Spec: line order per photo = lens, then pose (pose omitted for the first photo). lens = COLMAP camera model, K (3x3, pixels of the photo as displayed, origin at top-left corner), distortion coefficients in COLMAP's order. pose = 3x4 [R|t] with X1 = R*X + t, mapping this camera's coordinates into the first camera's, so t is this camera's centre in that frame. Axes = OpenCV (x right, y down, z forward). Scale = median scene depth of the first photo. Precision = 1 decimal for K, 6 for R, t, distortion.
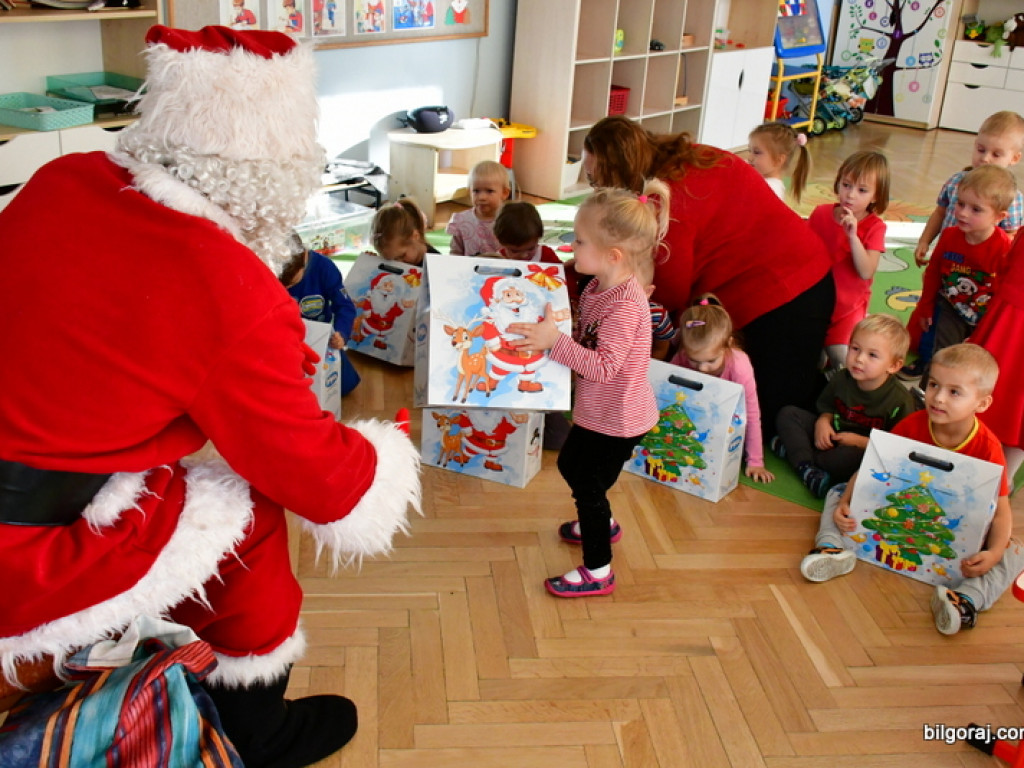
lens RADIAL K [[1232.9, 0, 512.0], [0, 1232.9, 384.0], [0, 0, 1]] dist [0.009106, -0.026278]
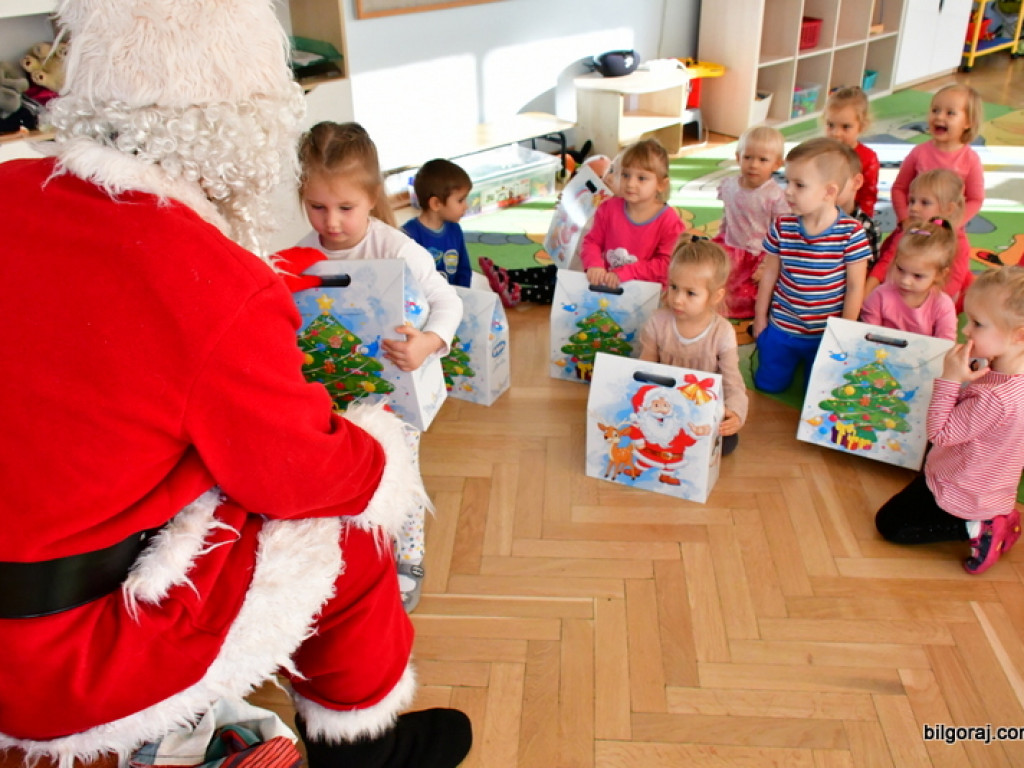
lens RADIAL K [[1057.2, 0, 494.8], [0, 1057.2, 382.9], [0, 0, 1]] dist [-0.013205, -0.007712]
pose [[0.979367, 0.010266, -0.201831, 0.025633], [0.008934, 0.995533, 0.093992, -0.068146], [0.201895, -0.093856, 0.974900, 0.211828]]
